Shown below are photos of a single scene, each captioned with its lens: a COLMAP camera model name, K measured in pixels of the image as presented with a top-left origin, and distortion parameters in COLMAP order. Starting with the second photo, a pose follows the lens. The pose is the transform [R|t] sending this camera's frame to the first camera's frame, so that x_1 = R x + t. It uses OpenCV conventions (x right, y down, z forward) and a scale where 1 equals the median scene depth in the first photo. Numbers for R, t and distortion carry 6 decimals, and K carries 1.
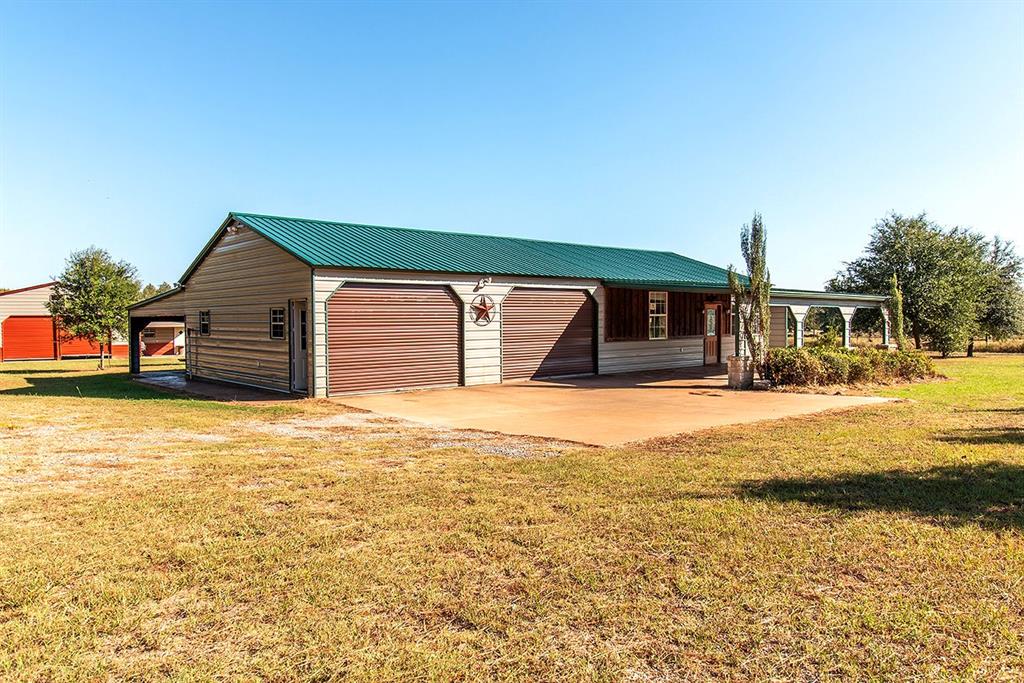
lens RADIAL K [[673.6, 0, 509.8], [0, 673.6, 338.4], [0, 0, 1]] dist [-0.045608, -0.001773]
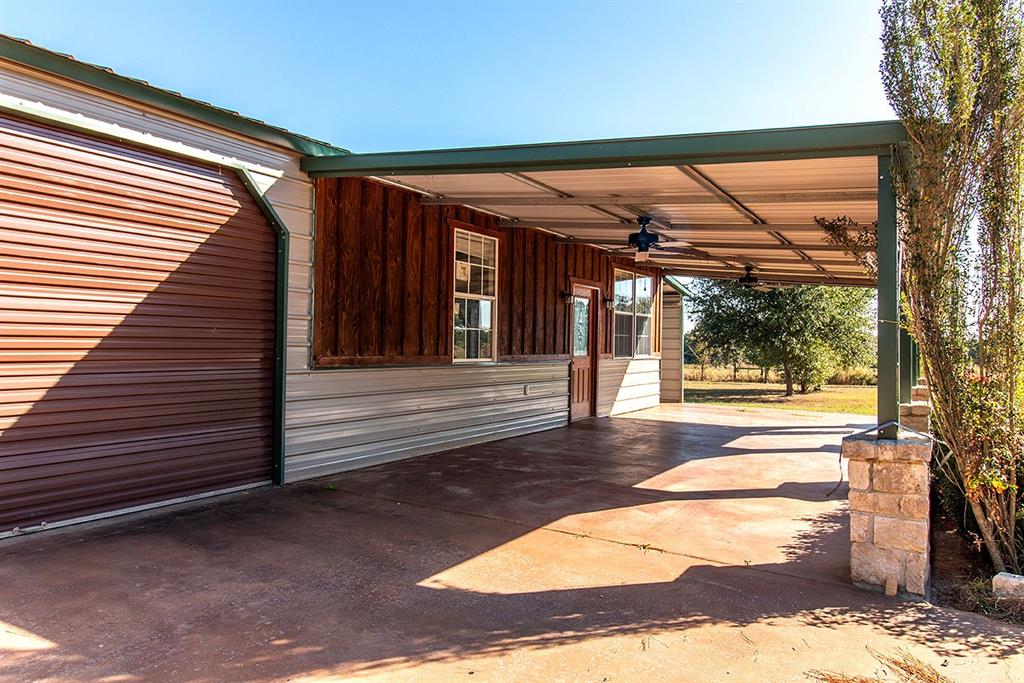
lens RADIAL K [[673.6, 0, 513.5], [0, 673.6, 341.1], [0, 0, 1]] dist [-0.045608, -0.001773]
pose [[0.940663, 0.022111, 0.338620, 0.125842], [-0.010332, 0.999278, -0.036548, 0.002969], [-0.339184, 0.030881, 0.940213, 0.702076]]
